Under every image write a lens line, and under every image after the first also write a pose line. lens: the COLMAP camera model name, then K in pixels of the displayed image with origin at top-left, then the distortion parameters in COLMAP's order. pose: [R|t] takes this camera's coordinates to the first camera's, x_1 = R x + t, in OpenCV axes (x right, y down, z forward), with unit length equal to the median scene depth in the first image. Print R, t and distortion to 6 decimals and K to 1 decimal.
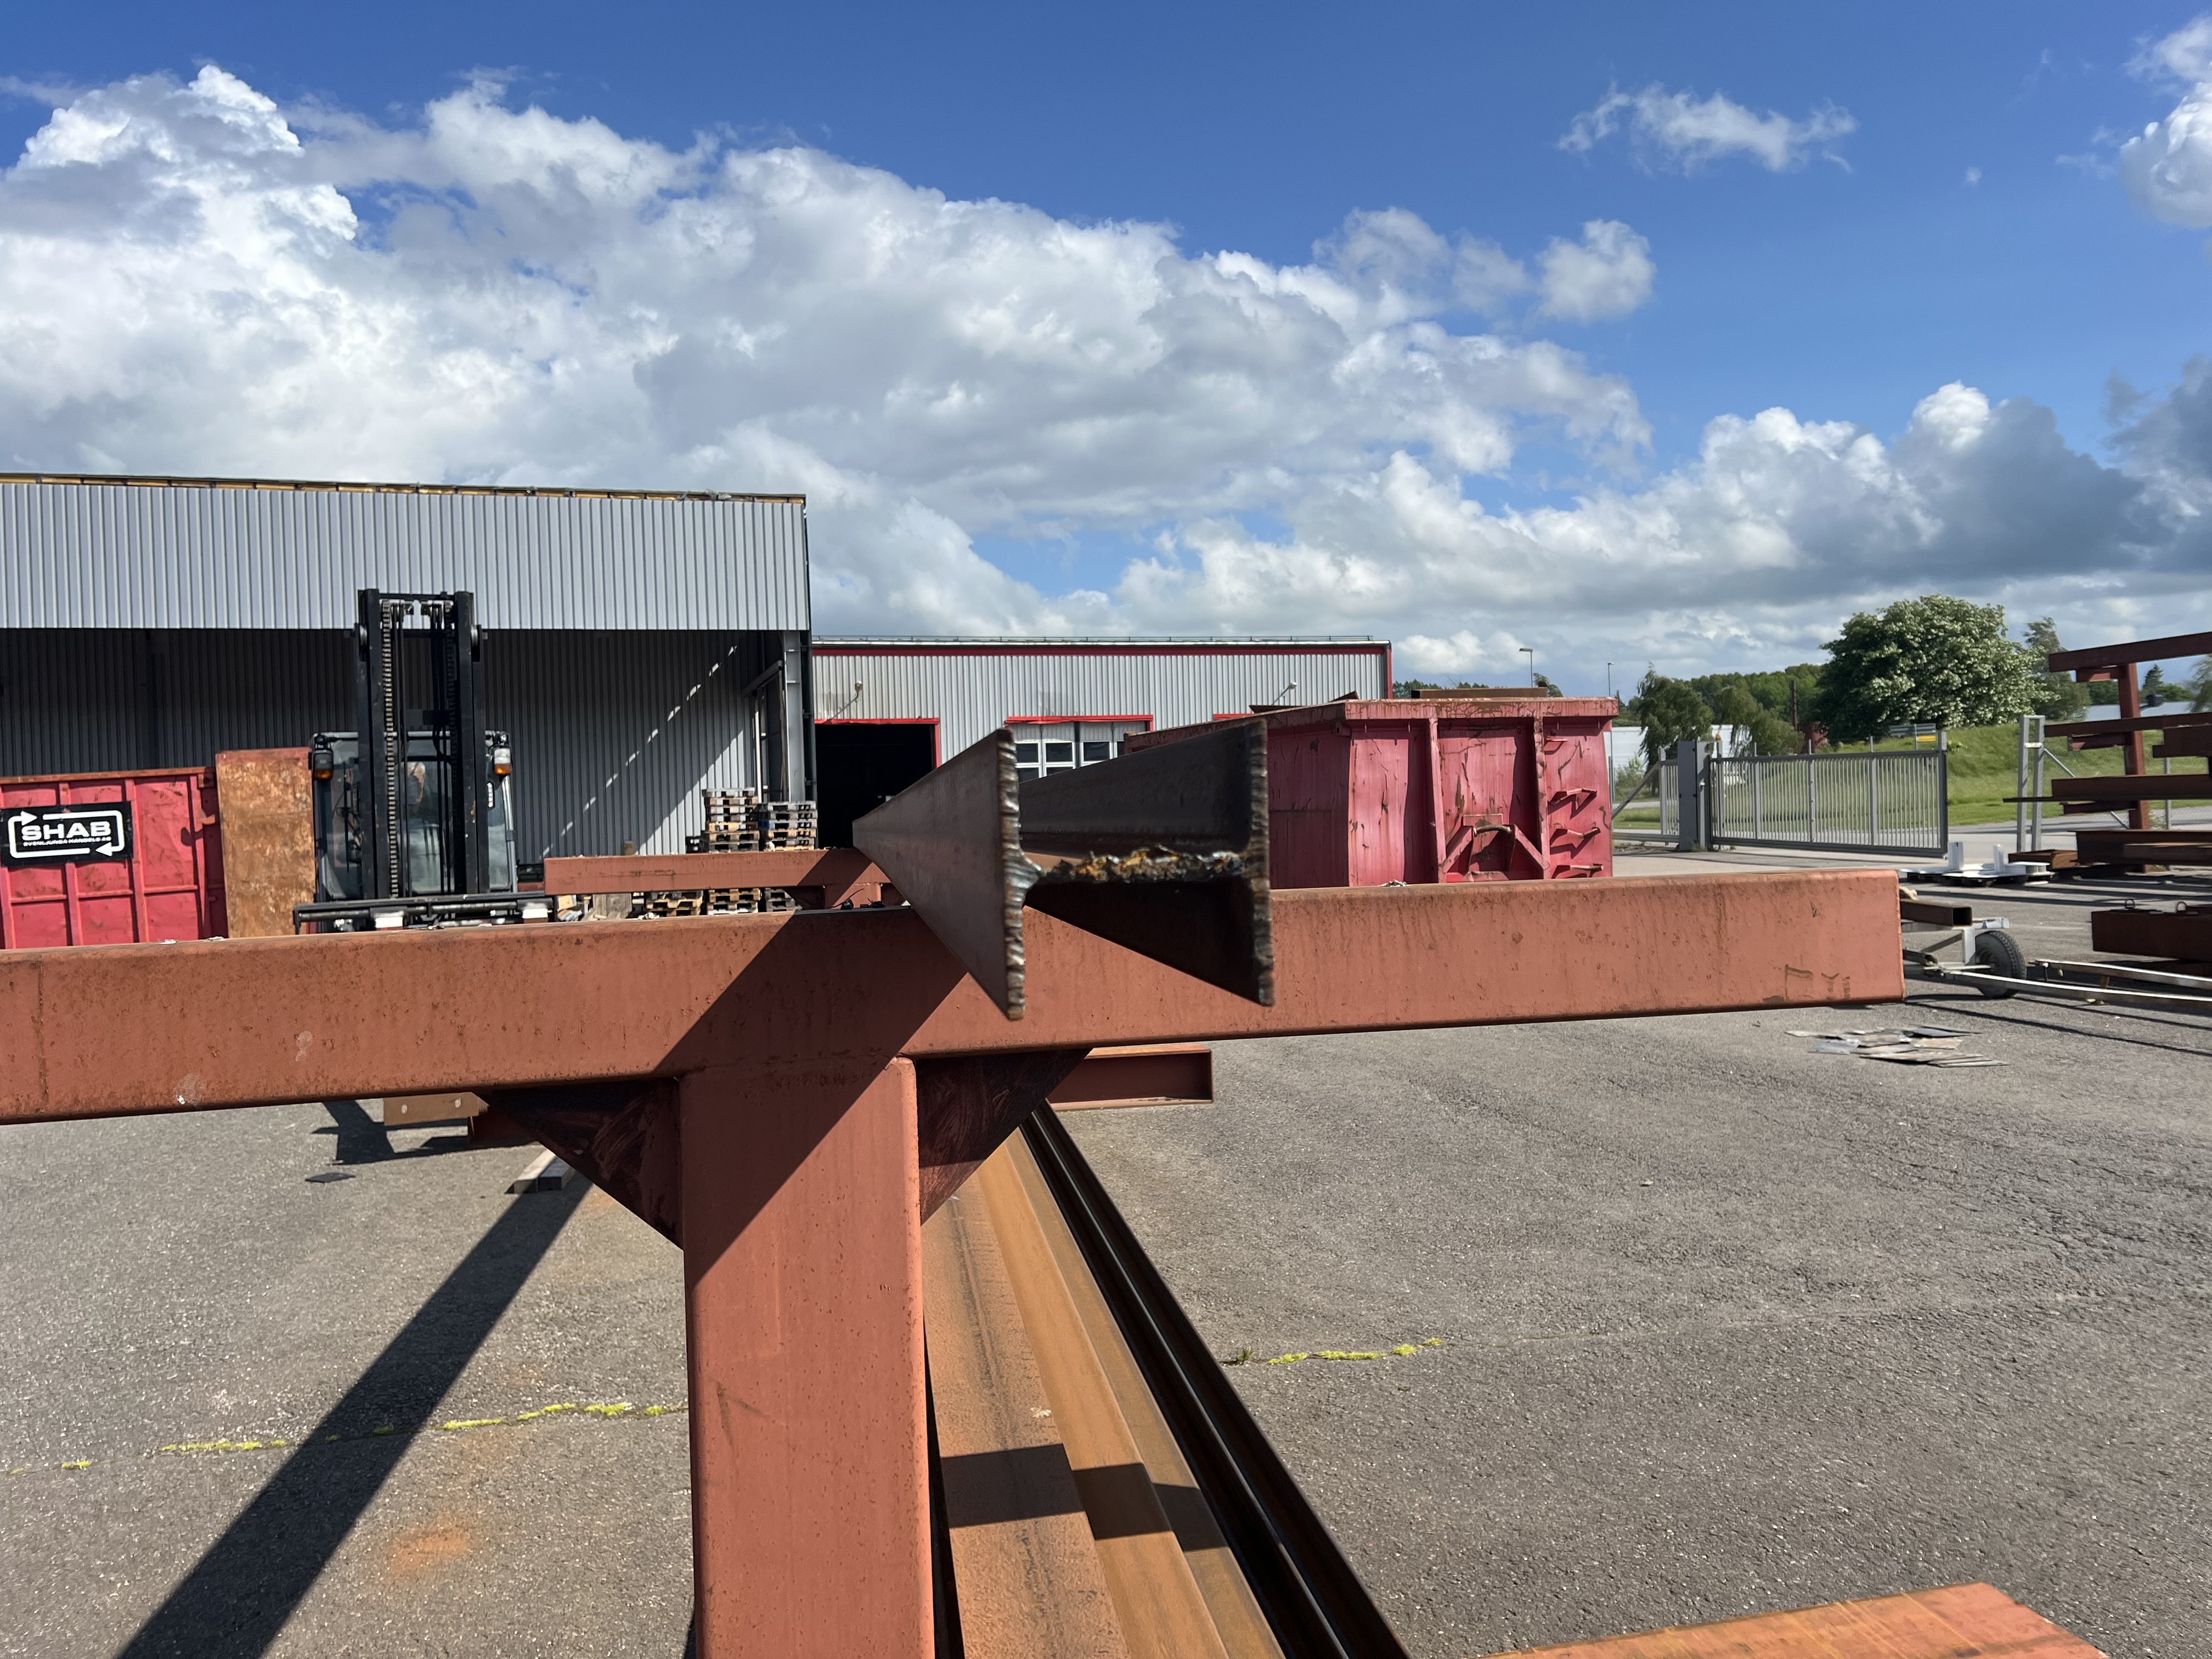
lens RADIAL K [[1658.5, 0, 1120.5], [0, 1658.5, 816.5], [0, 0, 1]] dist [0.062923, -0.072180]
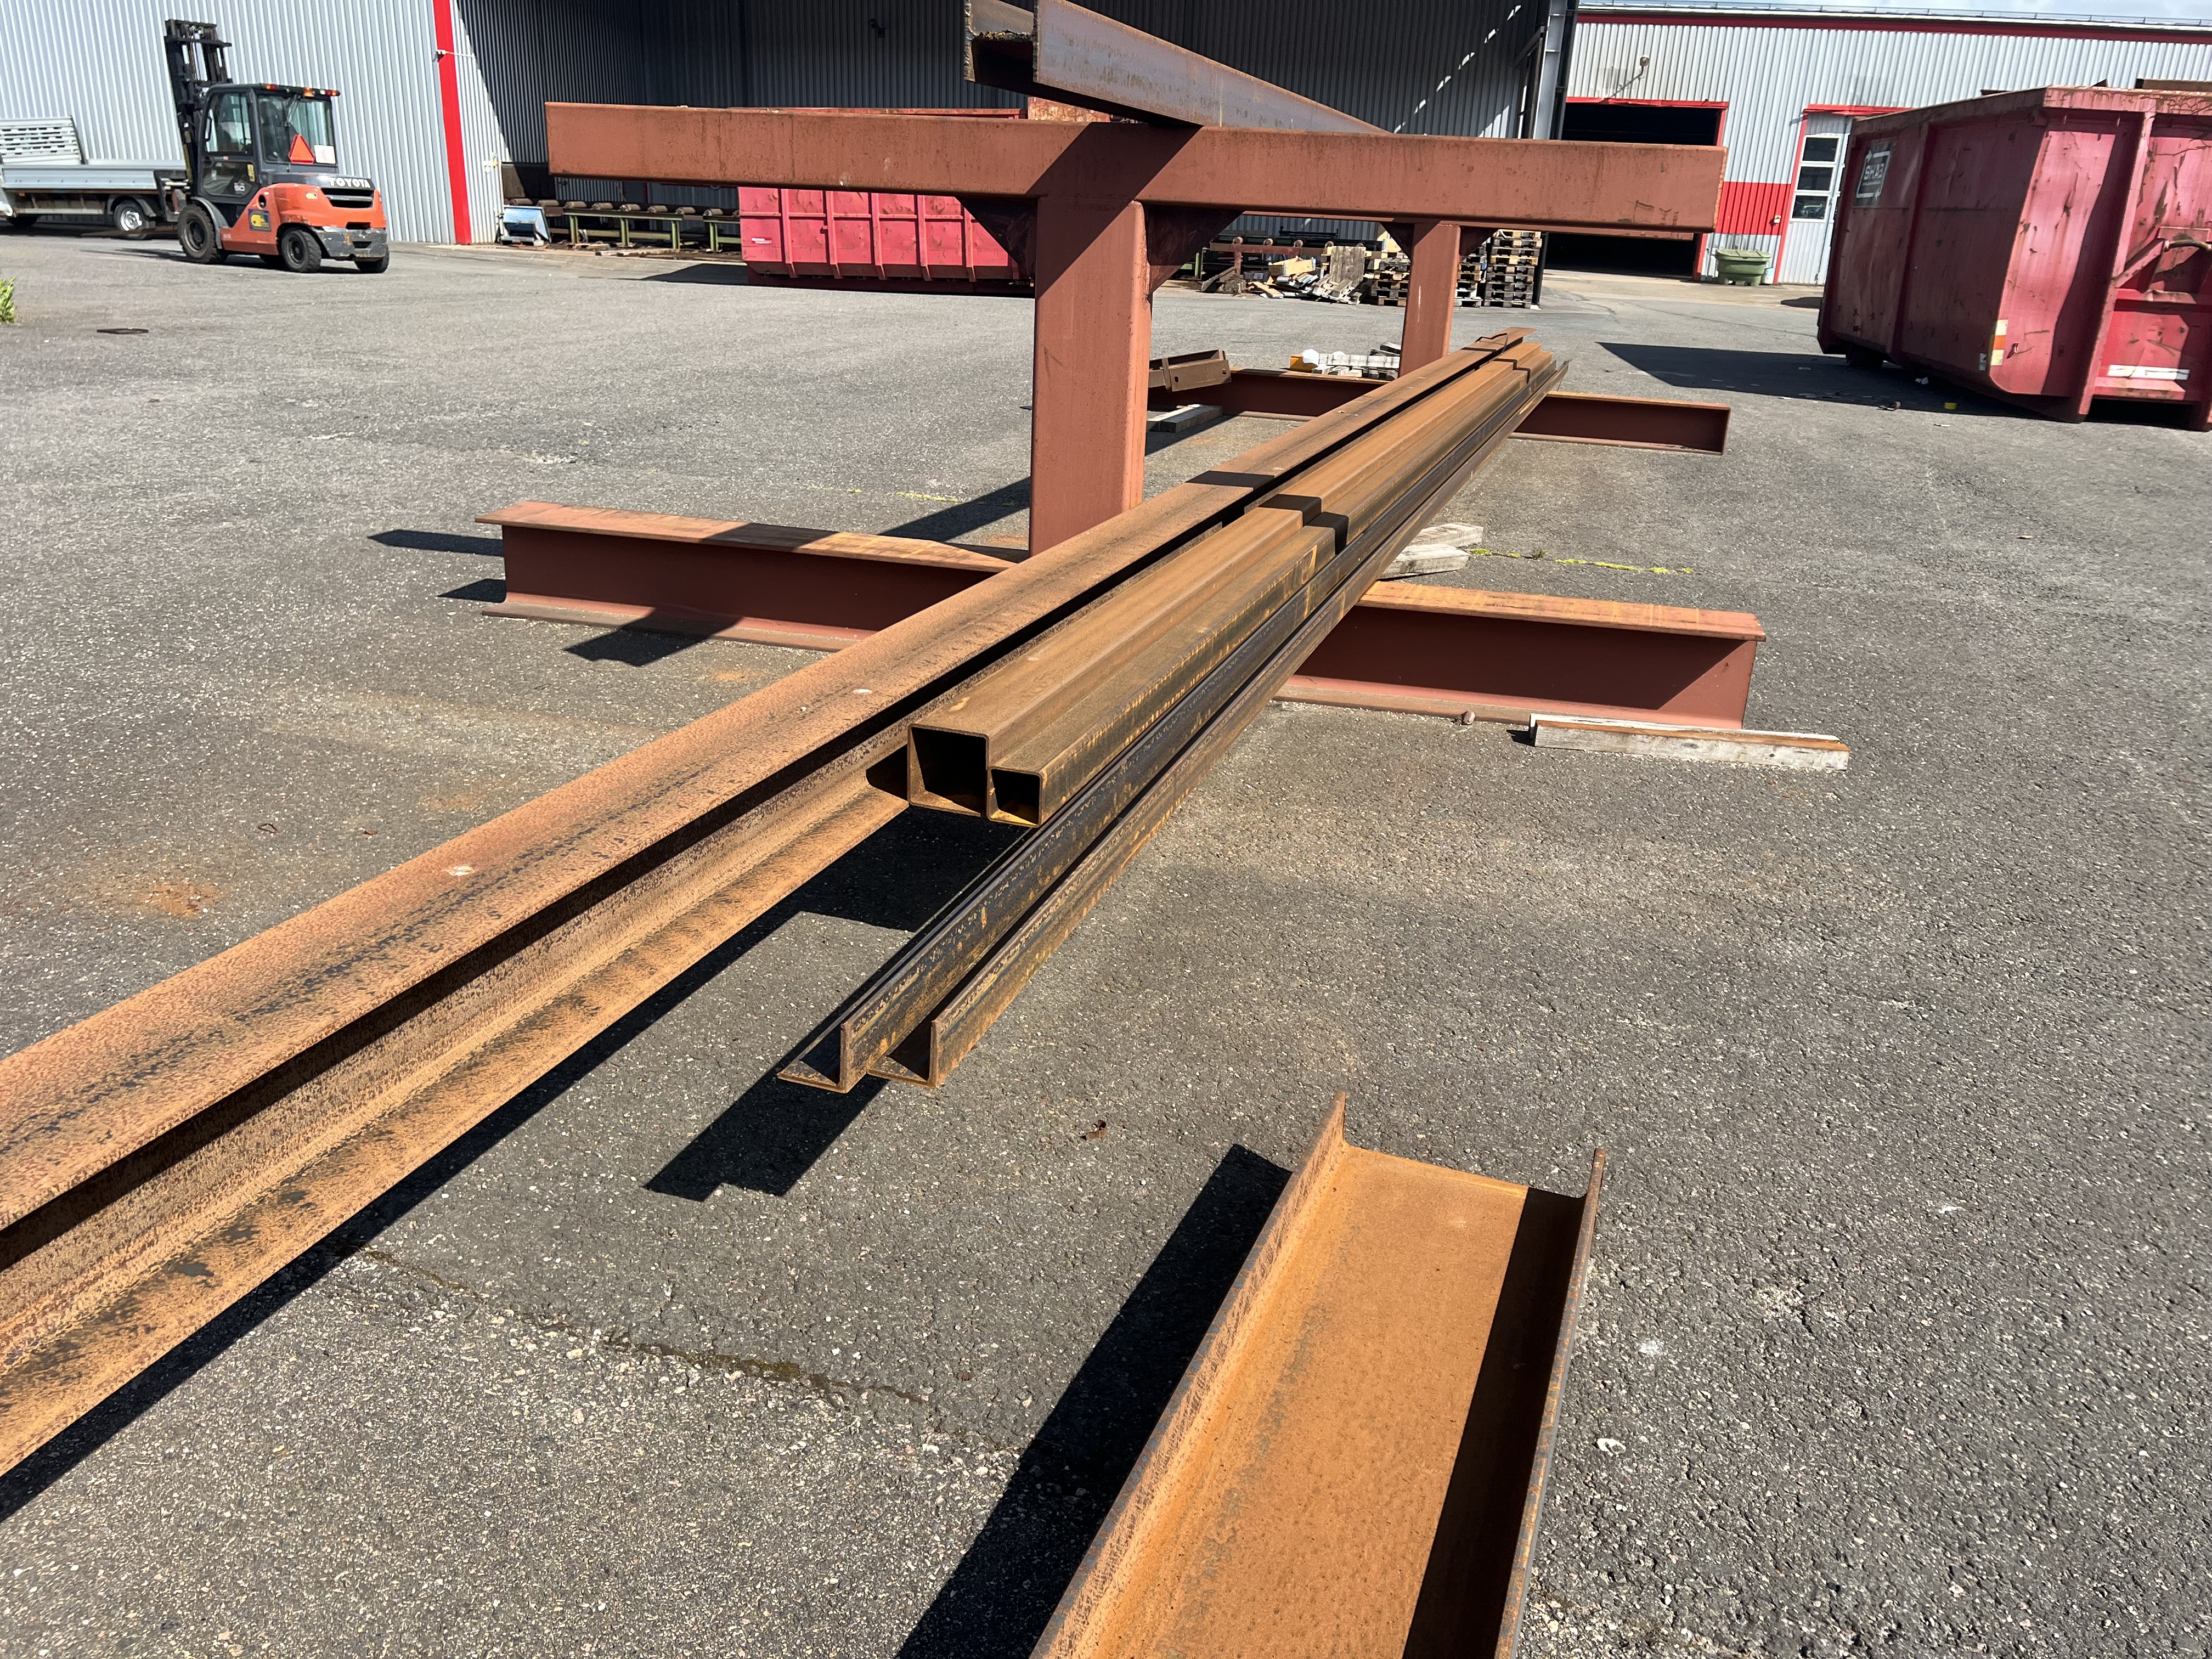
lens RADIAL K [[1658.5, 0, 1127.9], [0, 1658.5, 819.6], [0, 0, 1]] dist [0.062923, -0.072180]
pose [[0.894628, 0.221370, -0.388119, 0.084669], [-0.076654, 0.931803, 0.354779, 0.012688], [0.440187, -0.287645, 0.850585, -0.100528]]
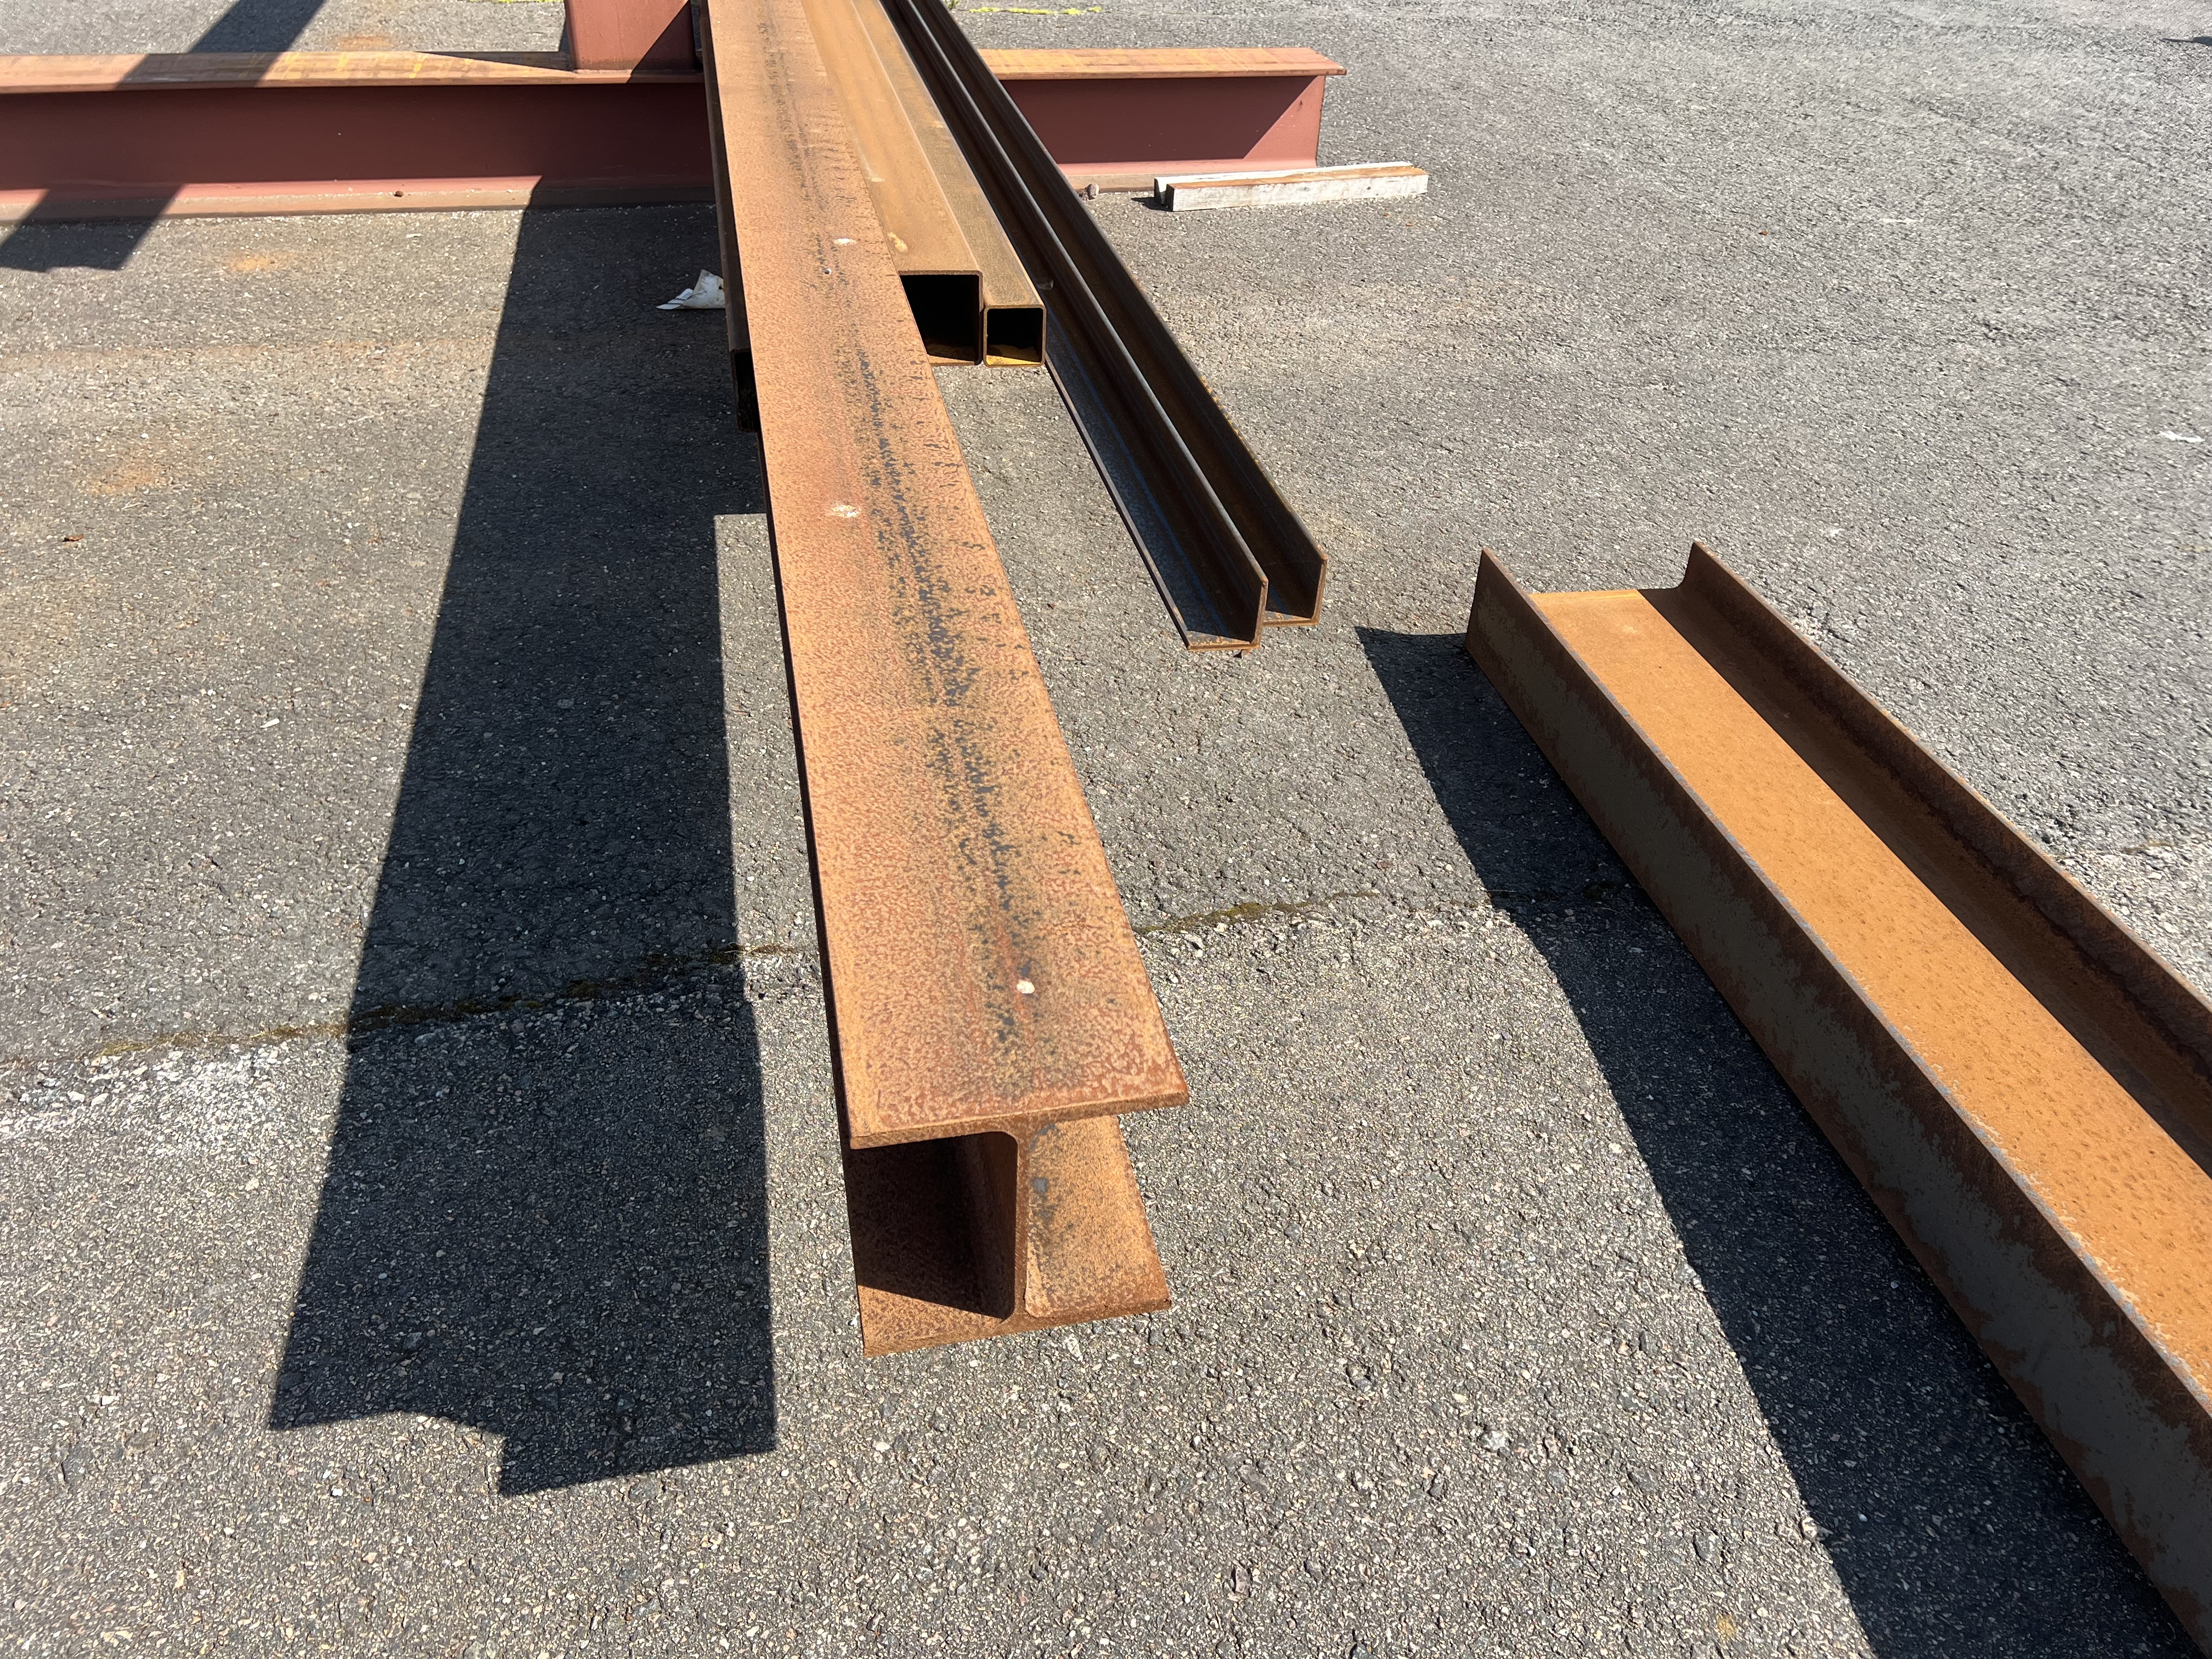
lens RADIAL K [[1658.5, 0, 1116.2], [0, 1658.5, 830.8], [0, 0, 1]] dist [0.062923, -0.072180]
pose [[0.994507, 0.029644, 0.100388, 0.021216], [-0.082769, 0.809808, 0.580827, 0.015396], [-0.064077, -0.585946, 0.807813, -0.114569]]
